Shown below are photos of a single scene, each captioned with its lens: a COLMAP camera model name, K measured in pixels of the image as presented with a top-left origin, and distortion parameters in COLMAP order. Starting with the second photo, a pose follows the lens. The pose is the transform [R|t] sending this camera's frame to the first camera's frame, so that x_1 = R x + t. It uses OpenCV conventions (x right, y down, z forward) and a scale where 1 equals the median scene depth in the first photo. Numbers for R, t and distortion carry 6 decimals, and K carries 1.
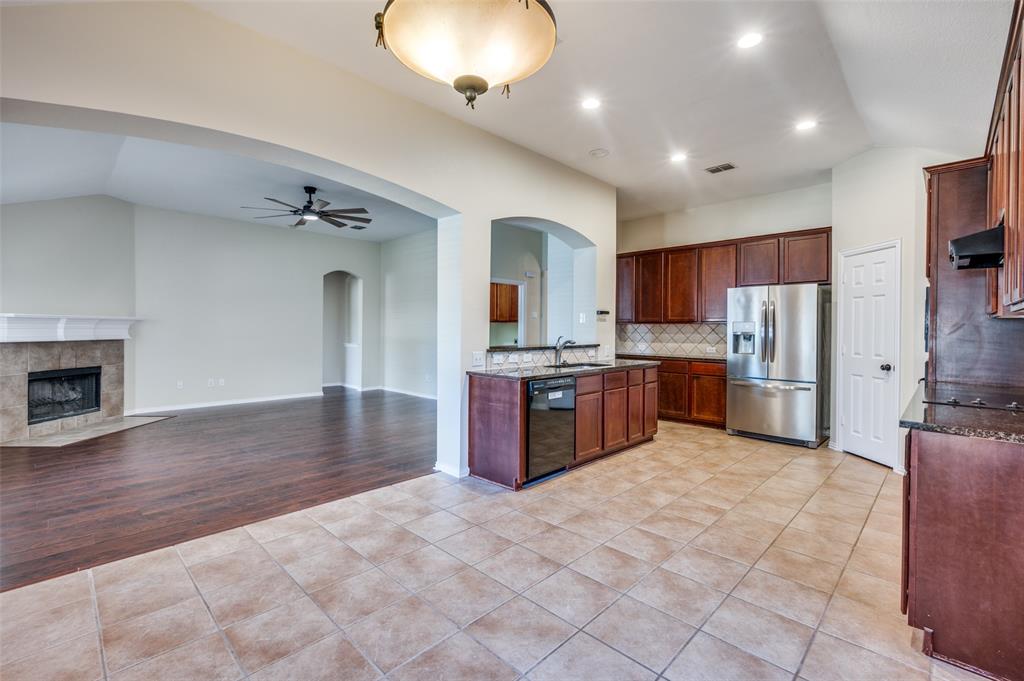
lens RADIAL K [[447.8, 0, 510.9], [0, 447.8, 330.9], [0, 0, 1]] dist [-0.000566, -0.000324]
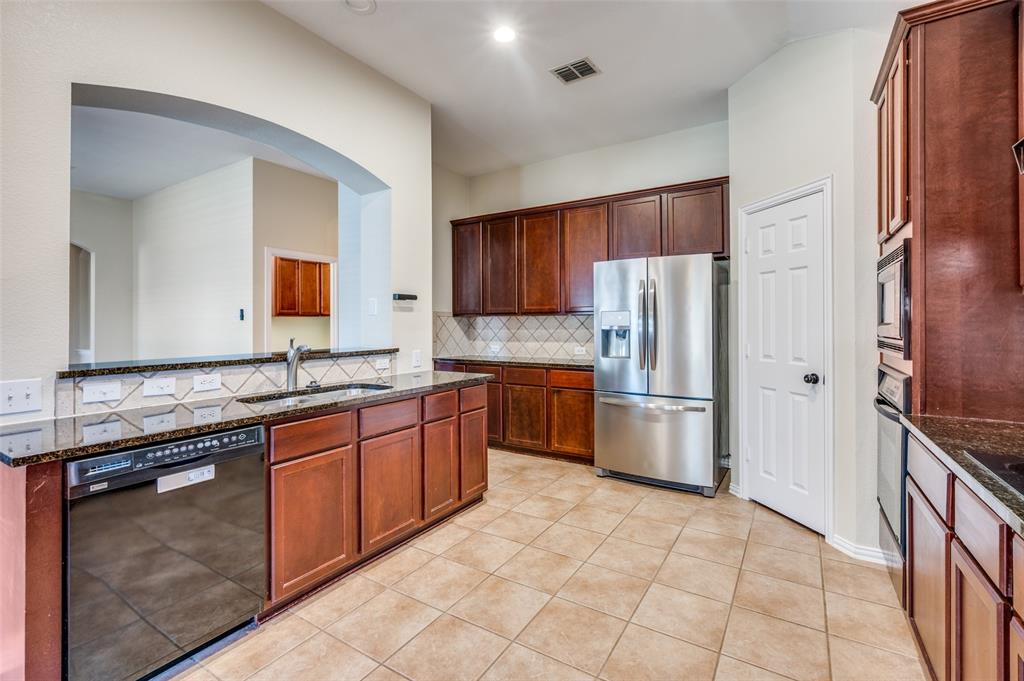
lens RADIAL K [[455.0, 0, 515.1], [0, 455.0, 321.3], [0, 0, 1]] dist [0.001320, 0.000208]
pose [[0.976903, -0.009055, 0.213490, 0.226282], [0.011326, 0.999892, -0.009415, 0.000240], [-0.213381, 0.011615, 0.976900, 0.361232]]
